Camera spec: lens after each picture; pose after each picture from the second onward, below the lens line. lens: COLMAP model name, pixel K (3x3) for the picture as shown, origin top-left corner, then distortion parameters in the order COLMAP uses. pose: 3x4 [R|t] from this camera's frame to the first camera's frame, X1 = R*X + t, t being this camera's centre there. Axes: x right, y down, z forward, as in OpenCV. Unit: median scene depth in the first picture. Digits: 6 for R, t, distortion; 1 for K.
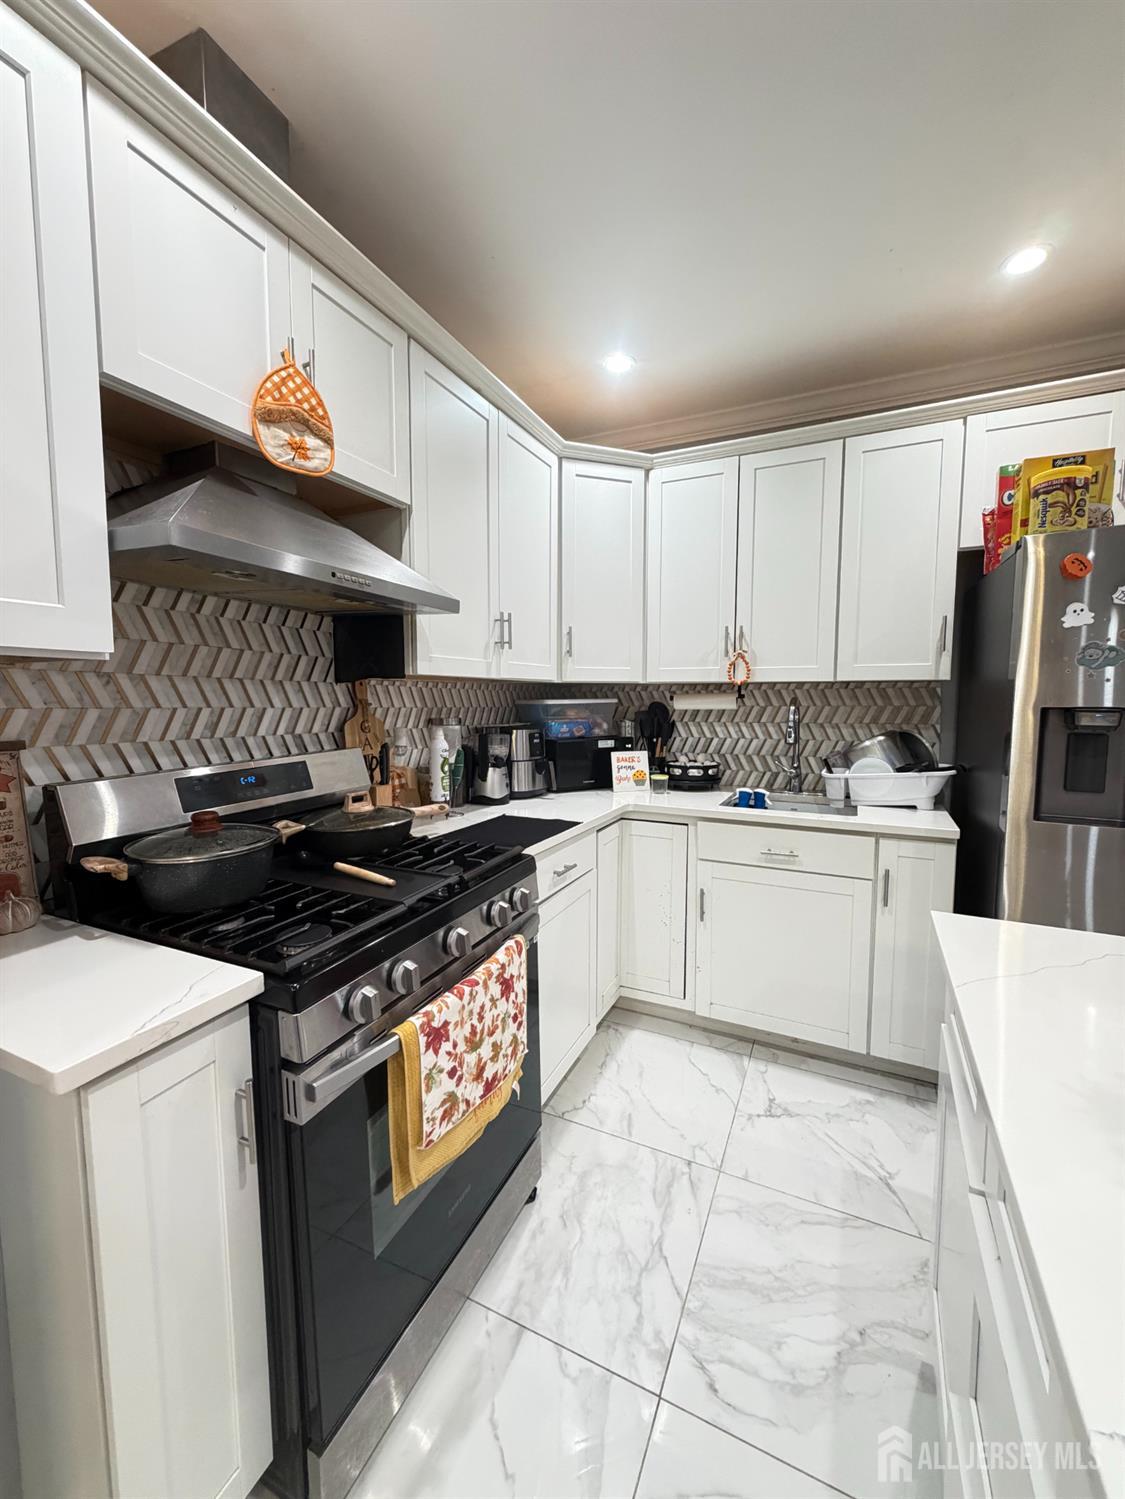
lens RADIAL K [[600.5, 0, 561.8], [0, 600.5, 744.9], [0, 0, 1]] dist [-0.001140, 0.002363]
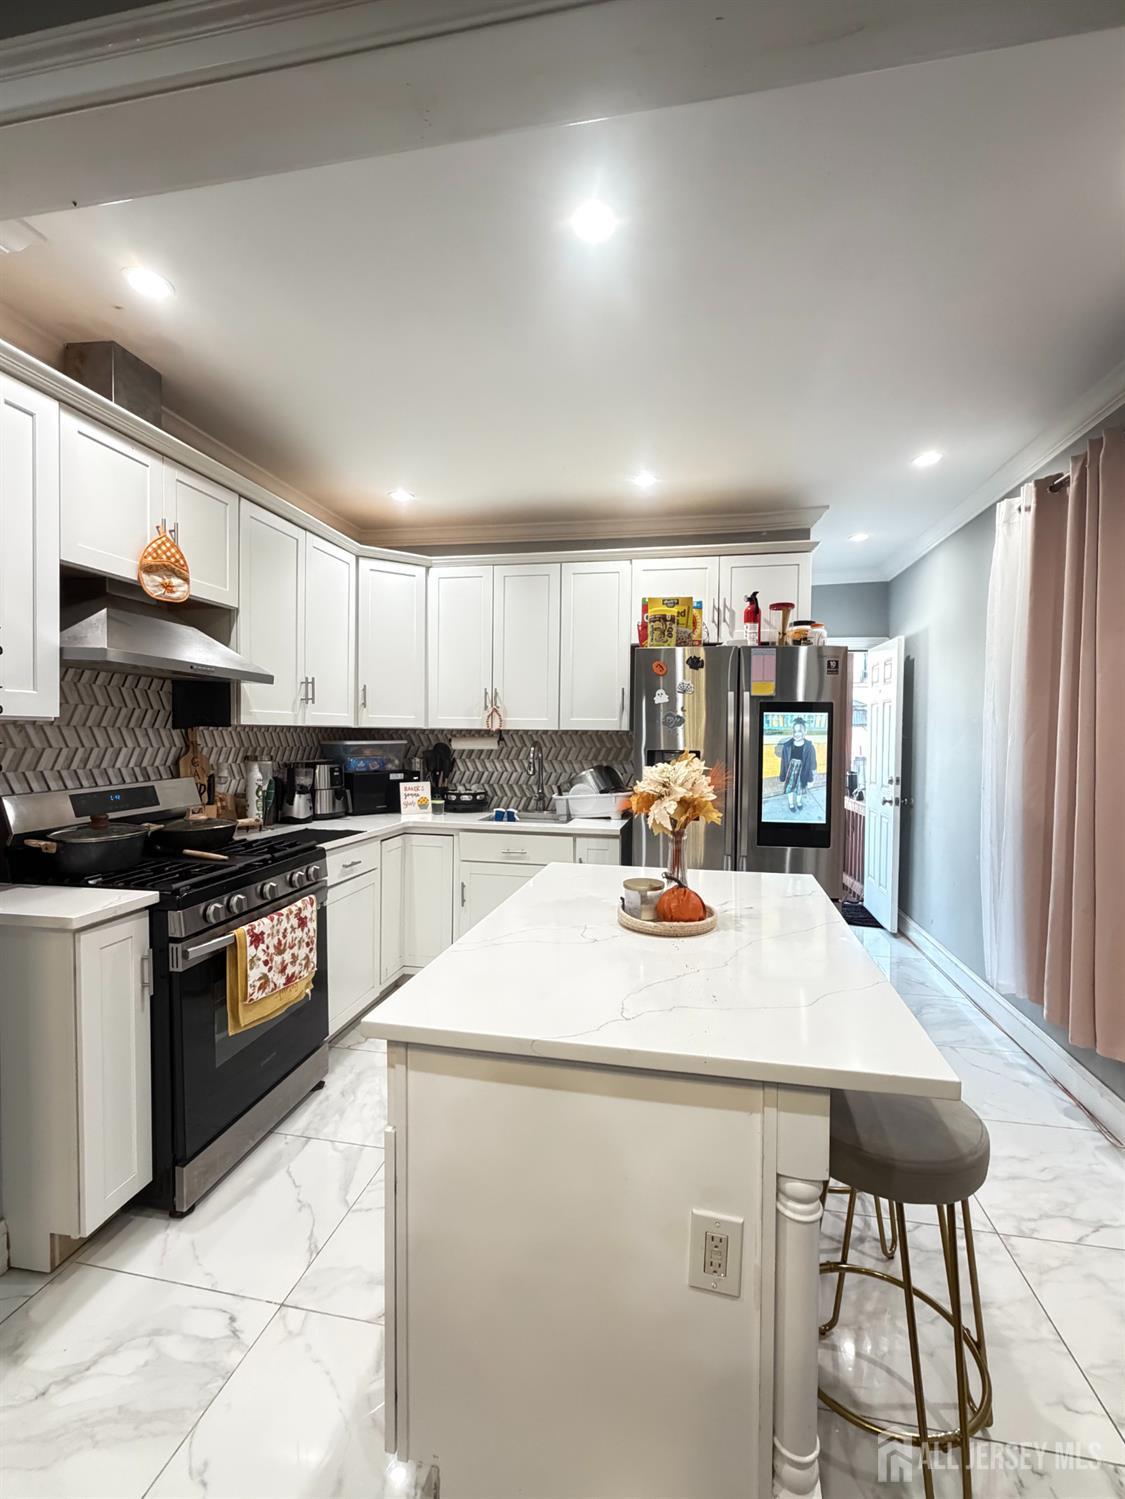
lens RADIAL K [[668.8, 0, 562.5], [0, 668.8, 749.5], [0, 0, 1]] dist [0.002615, -0.001084]
pose [[0.969451, 0.005543, 0.245221, 0.098571], [0.007817, 0.998539, -0.053473, 0.028904], [-0.245159, 0.053756, 0.967991, -0.645454]]
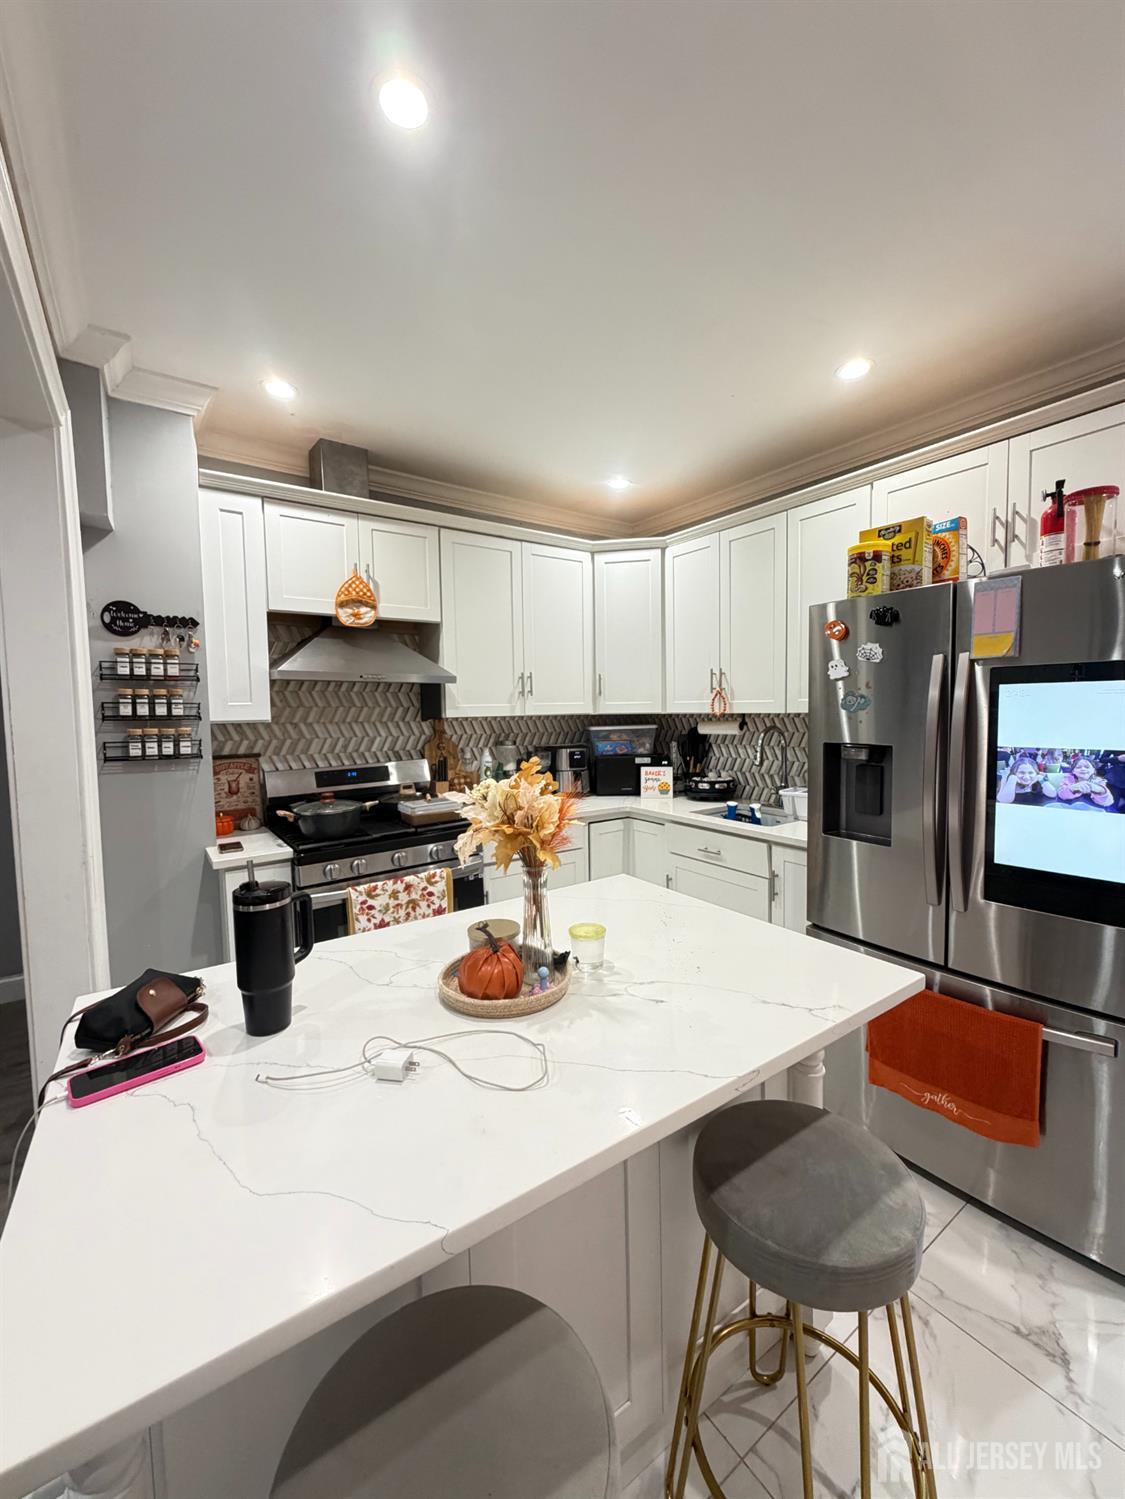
lens RADIAL K [[599.0, 0, 557.2], [0, 599.0, 744.6], [0, 0, 1]] dist [-0.000045, -0.000464]
pose [[0.868051, 0.016320, -0.496206, 0.810239], [-0.023668, 0.999684, -0.008525, -0.029942], [0.495910, 0.019144, 0.868163, -0.301778]]
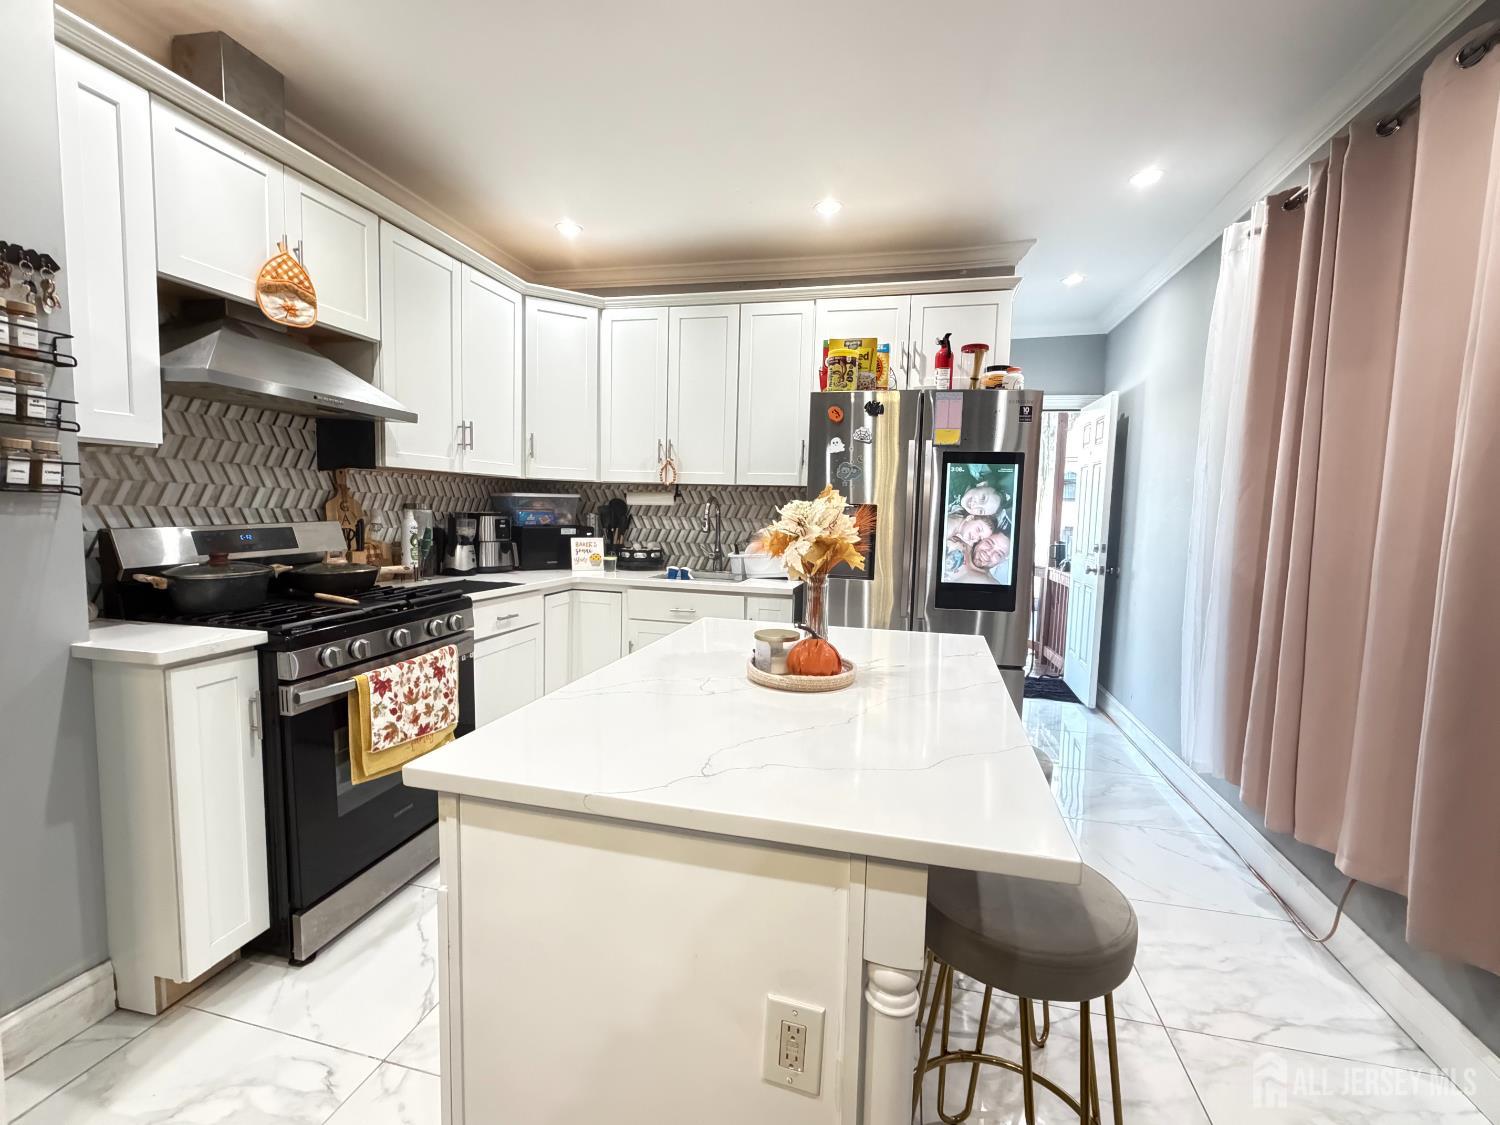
lens RADIAL K [[669.2, 0, 747.1], [0, 669.2, 562.6], [0, 0, 1]] dist [0.002615, -0.001084]
pose [[0.979674, 0.011070, 0.200289, 0.230793], [-0.012449, 0.999907, 0.005628, 0.072356], [-0.200208, -0.008007, 0.979721, -0.573654]]
